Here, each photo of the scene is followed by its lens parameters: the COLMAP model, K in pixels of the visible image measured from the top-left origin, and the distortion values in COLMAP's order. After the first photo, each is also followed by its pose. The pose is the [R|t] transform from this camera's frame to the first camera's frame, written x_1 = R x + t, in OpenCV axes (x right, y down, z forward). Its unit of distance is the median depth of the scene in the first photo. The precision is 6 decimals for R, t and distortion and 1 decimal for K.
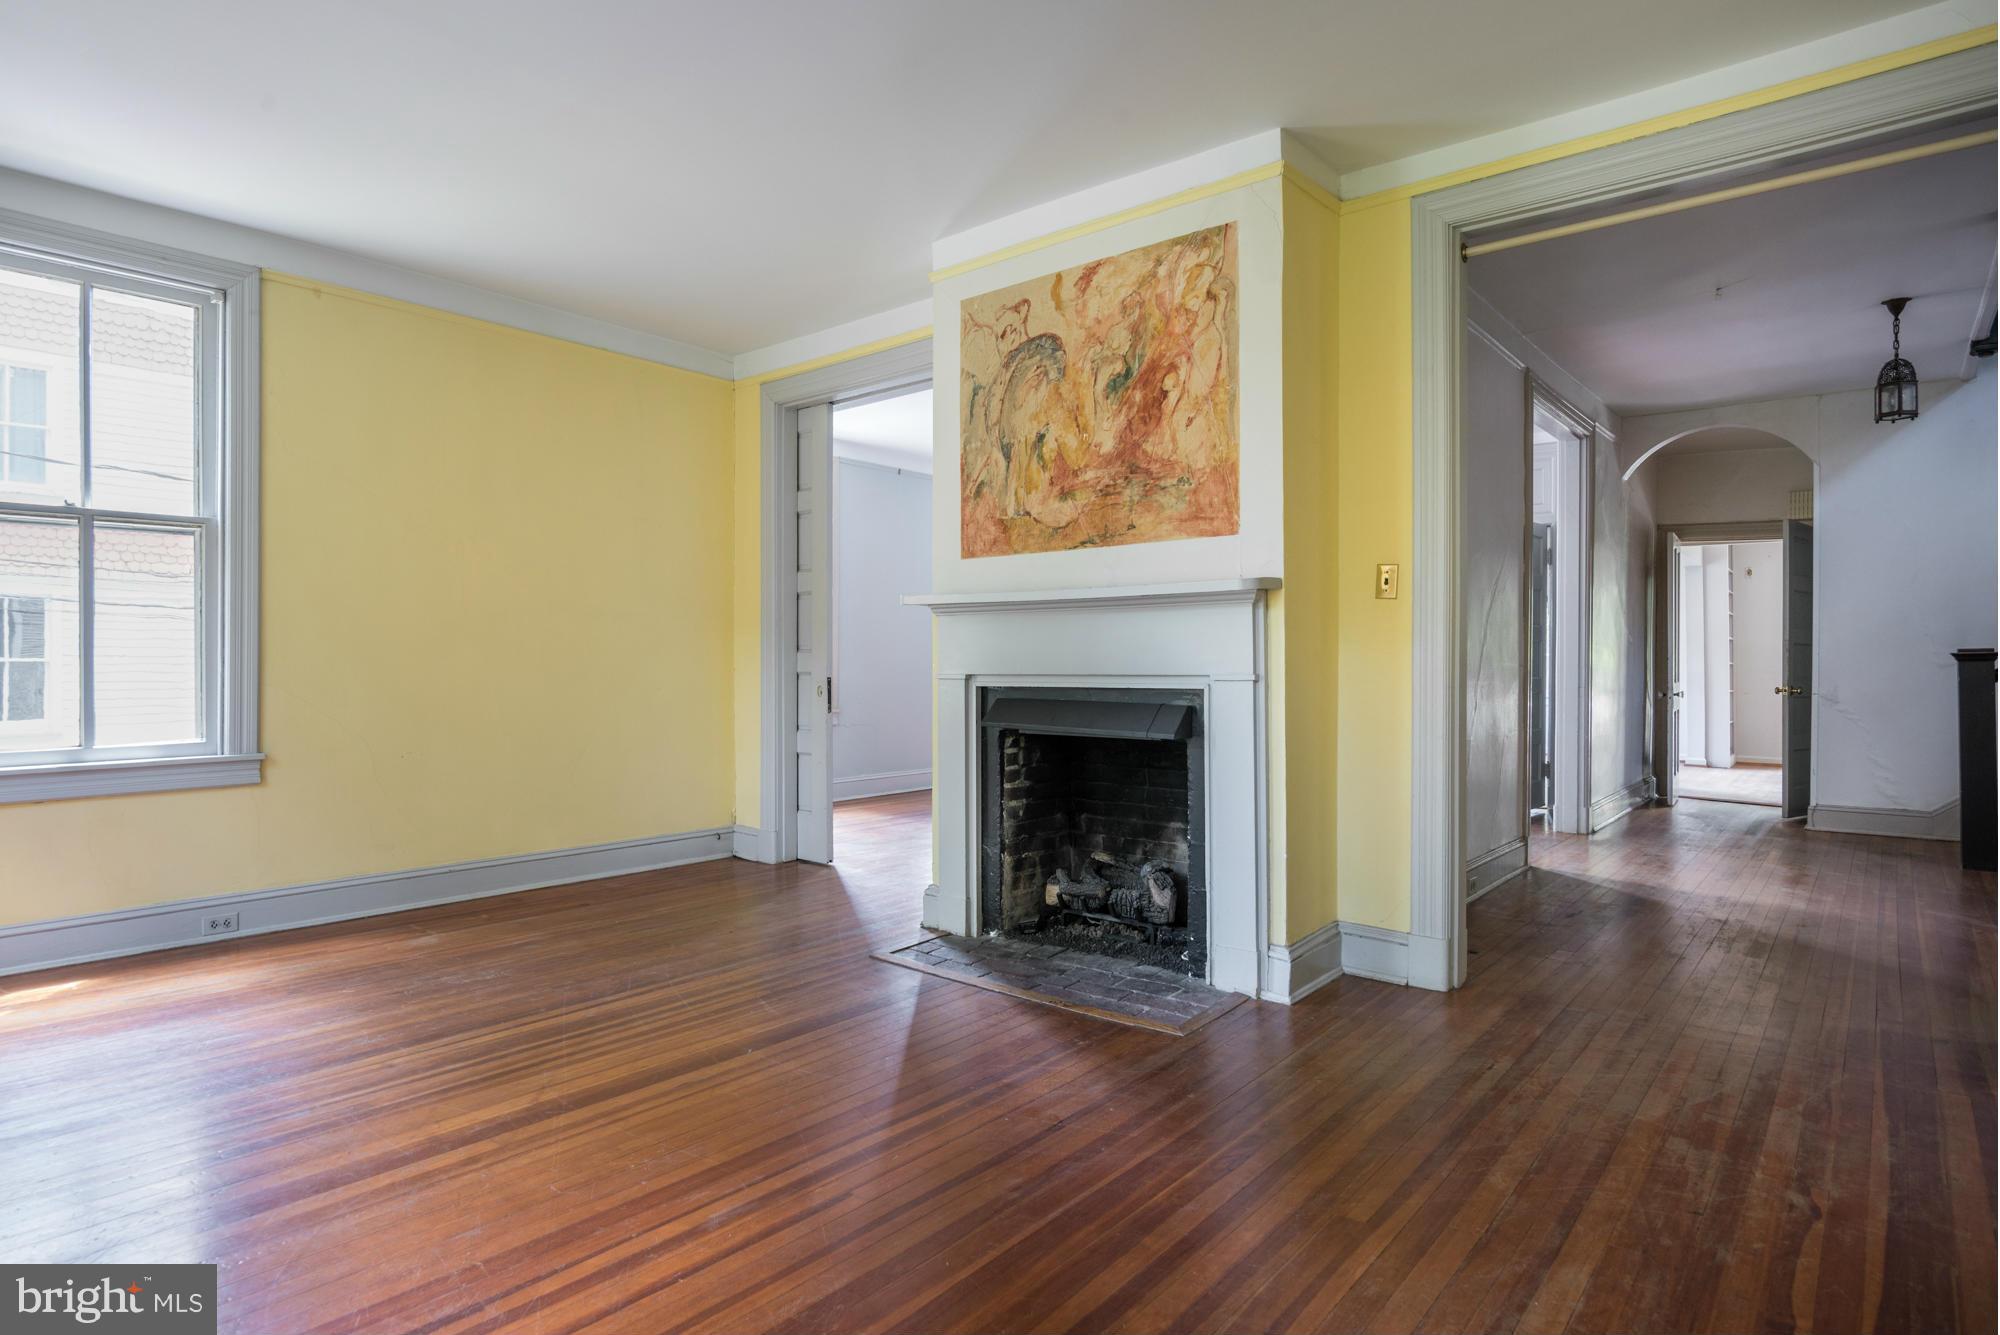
lens RADIAL K [[1094.5, 0, 986.8], [0, 1094.5, 662.7], [0, 0, 1]] dist [0.003443, 0.001627]
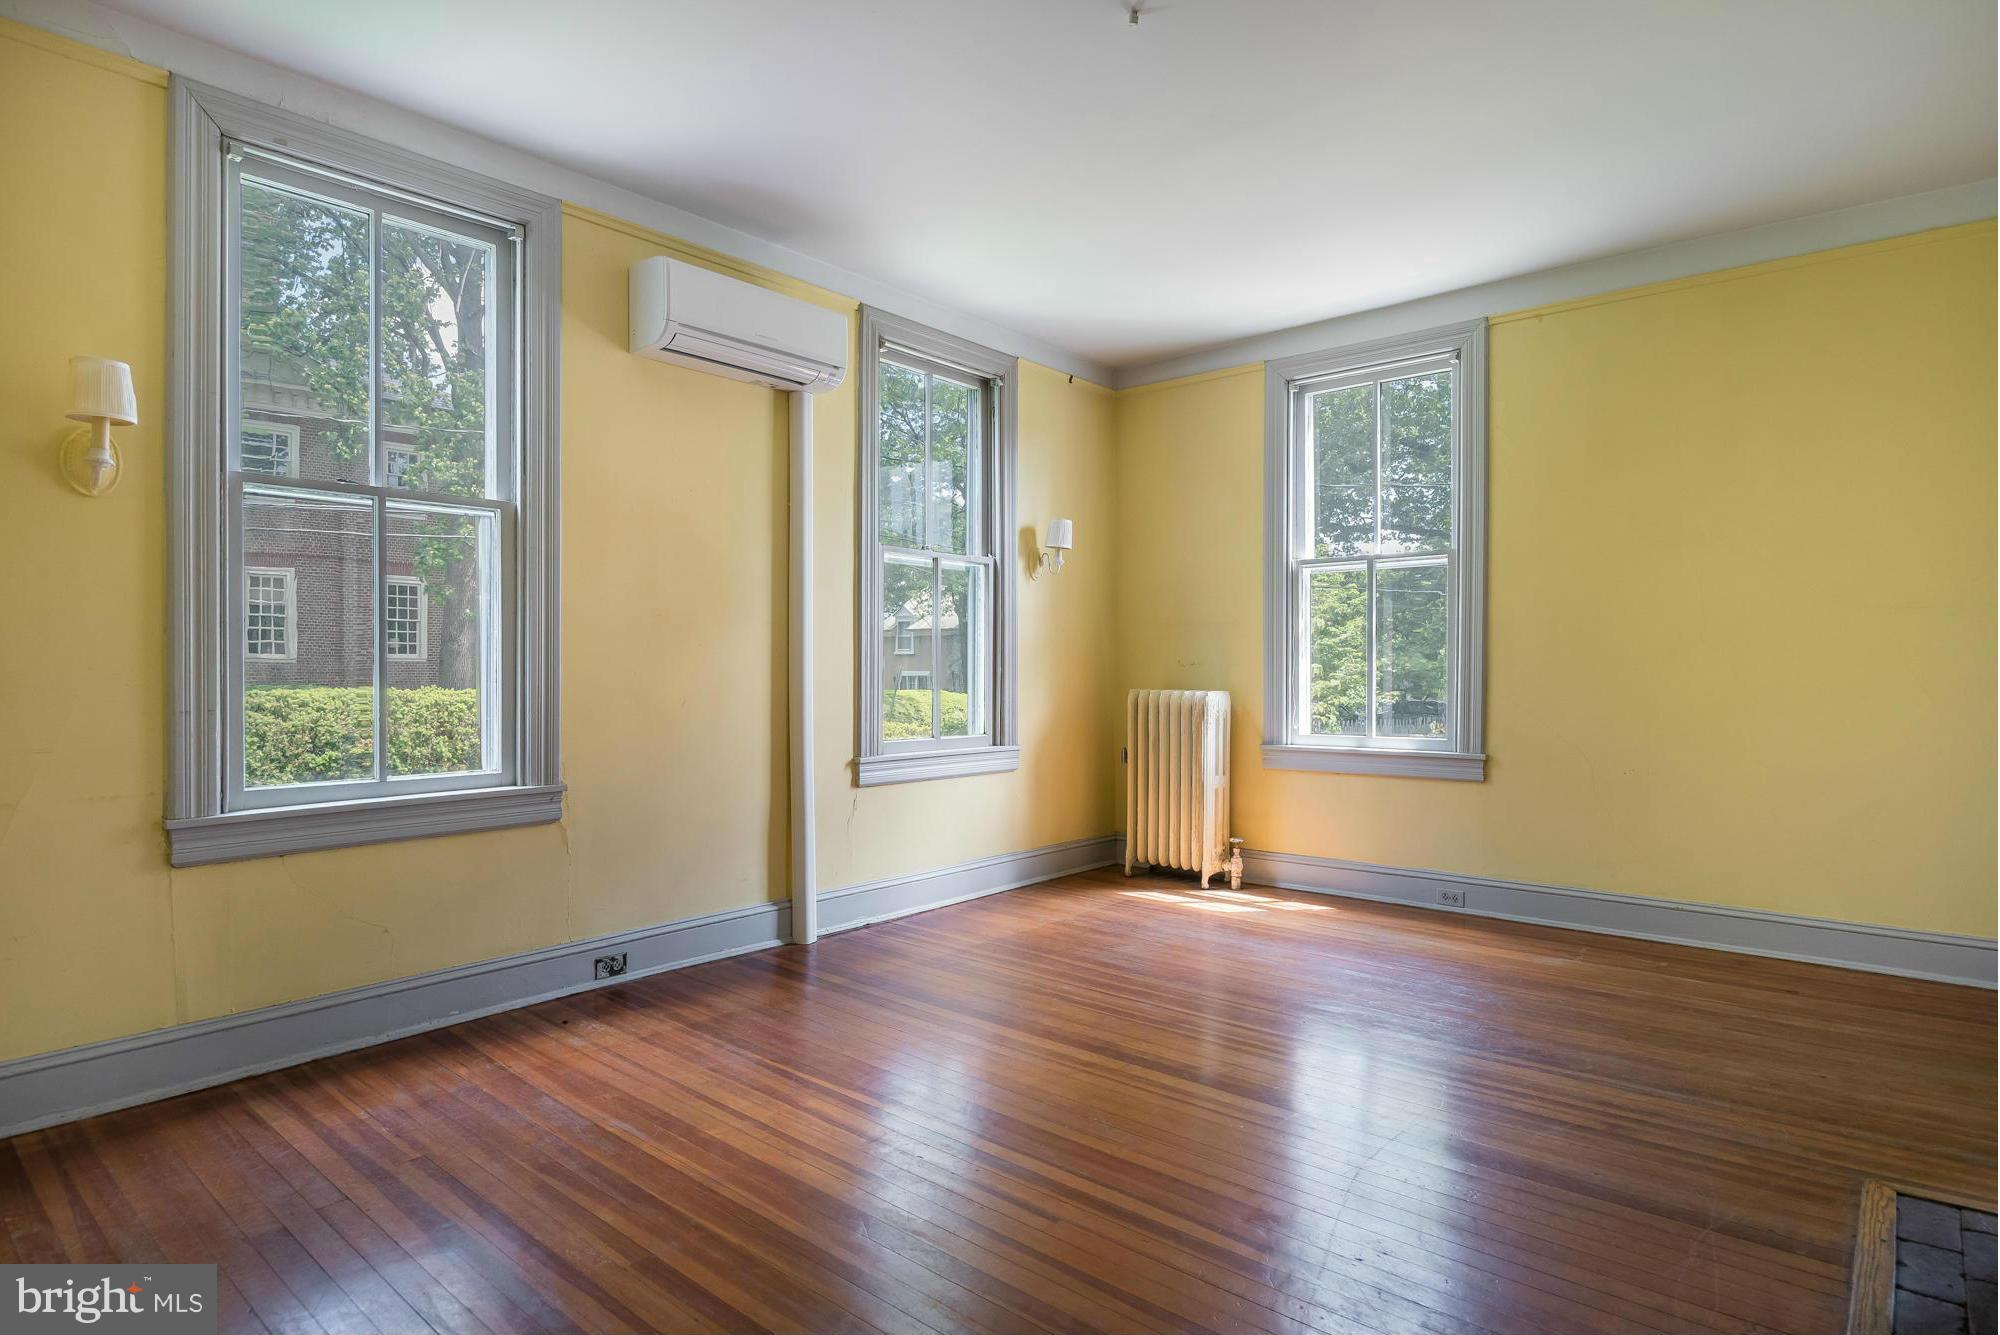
lens RADIAL K [[1094.5, 0, 996.9], [0, 1094.5, 674.9], [0, 0, 1]] dist [0.003443, 0.001627]
pose [[-0.008780, 0.004536, -0.999951, 0.465513], [-0.005374, 0.999975, 0.004583, -0.000252], [0.999947, 0.005414, -0.008756, 0.529973]]
